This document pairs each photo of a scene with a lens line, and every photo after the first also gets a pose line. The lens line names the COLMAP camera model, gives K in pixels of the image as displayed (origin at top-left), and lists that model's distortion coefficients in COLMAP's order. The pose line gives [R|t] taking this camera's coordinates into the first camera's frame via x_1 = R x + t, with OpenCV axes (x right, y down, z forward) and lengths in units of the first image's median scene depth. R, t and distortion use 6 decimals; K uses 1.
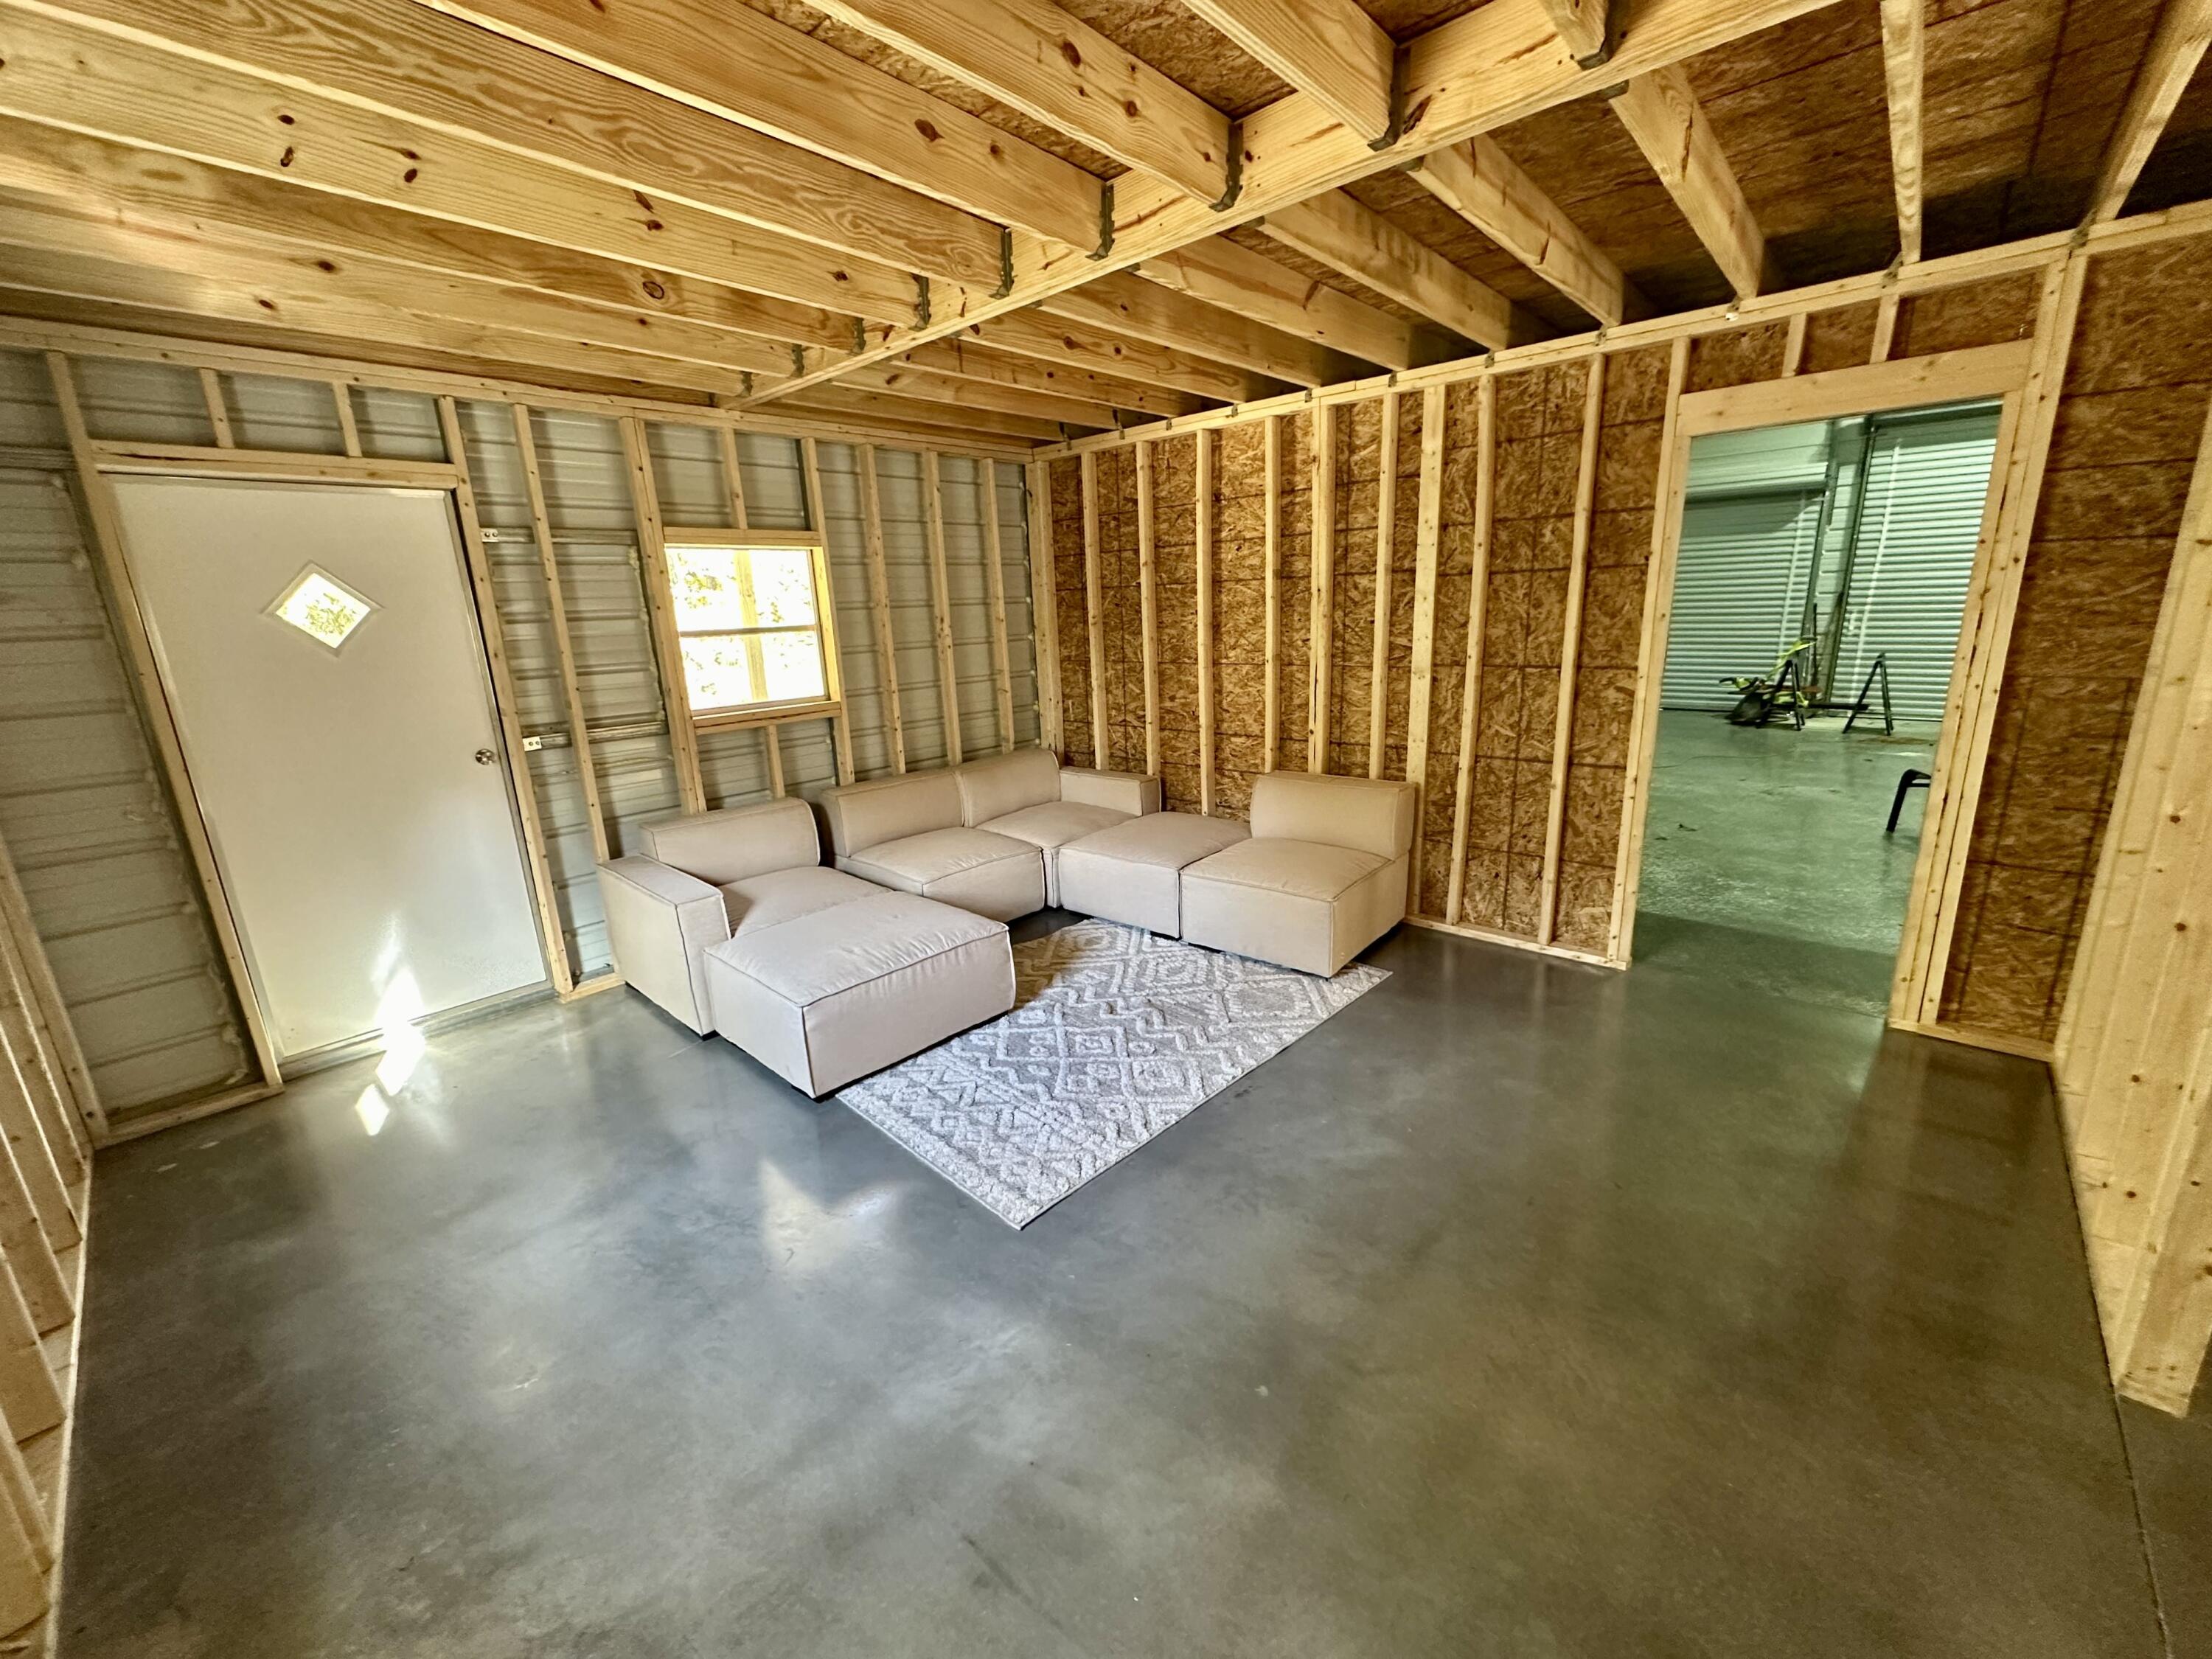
lens RADIAL K [[881.4, 0, 1091.7], [0, 881.4, 827.5], [0, 0, 1]] dist [0.001681, -0.000291]
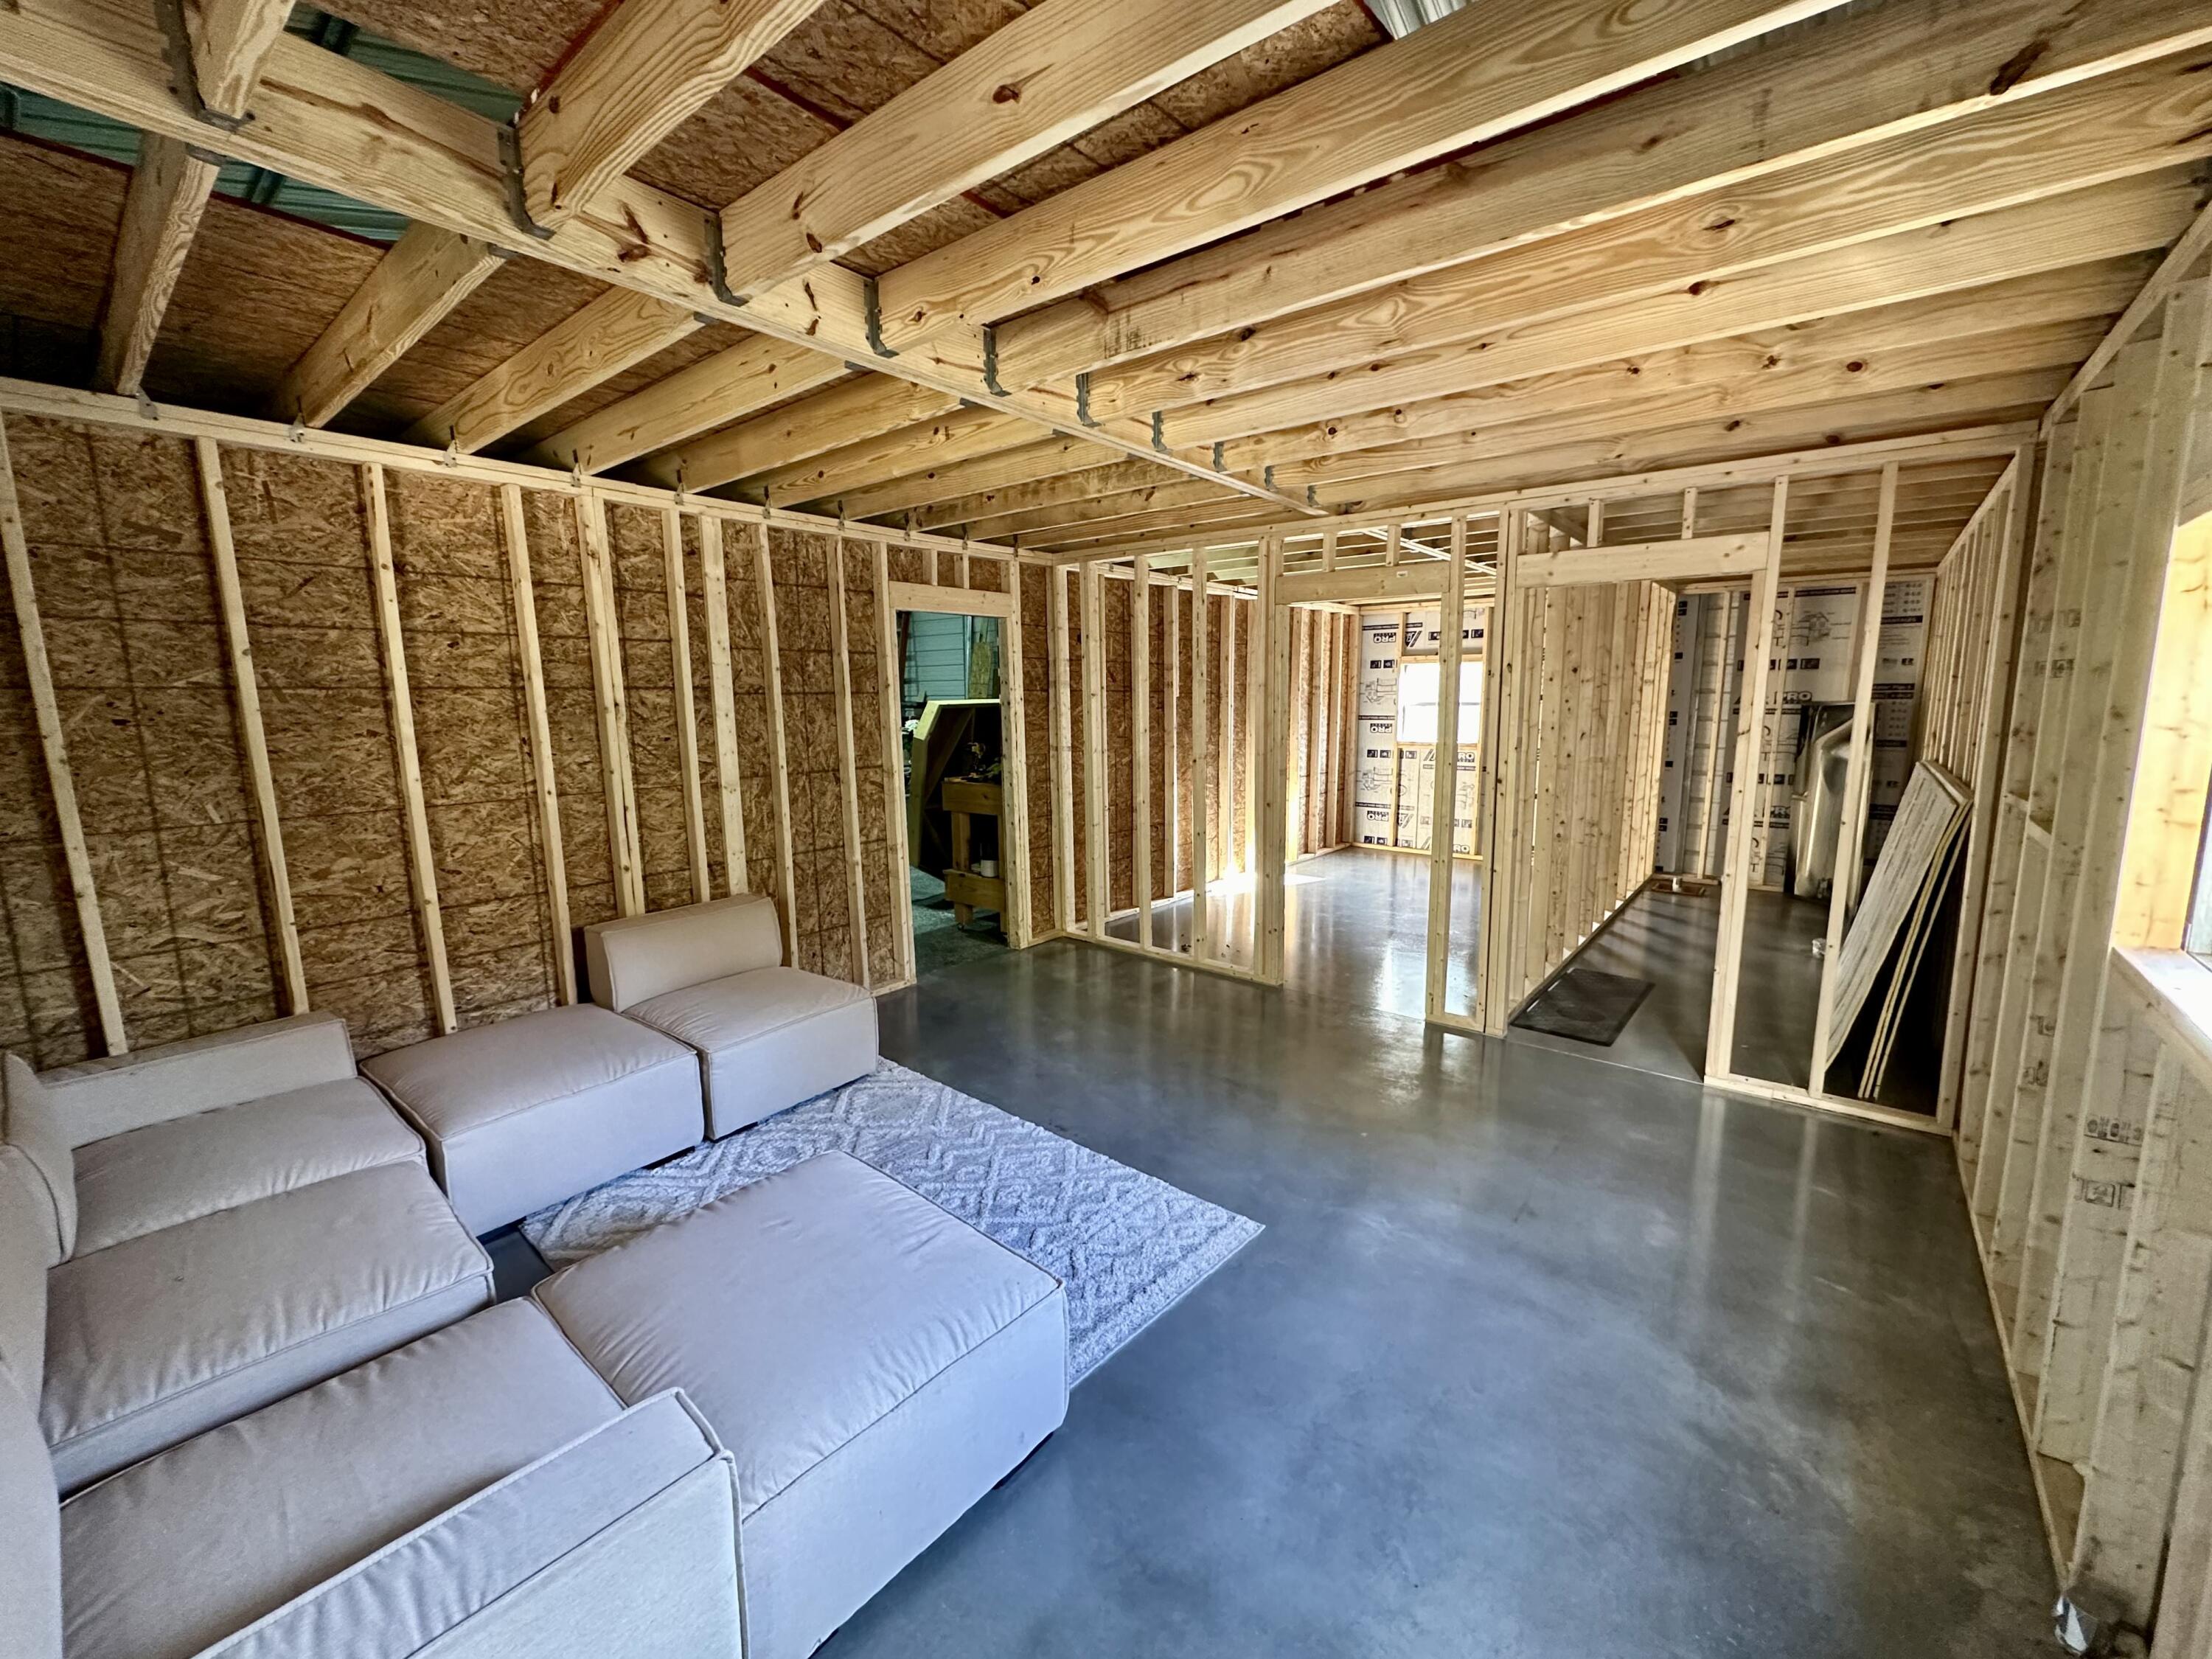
lens RADIAL K [[881.4, 0, 1115.3], [0, 881.4, 831.5], [0, 0, 1]] dist [0.001681, -0.000291]
pose [[-0.060189, -0.116348, 0.991383, -0.711719], [0.255369, 0.958337, 0.127974, -0.152818], [-0.964968, 0.260871, -0.027969, 0.657737]]
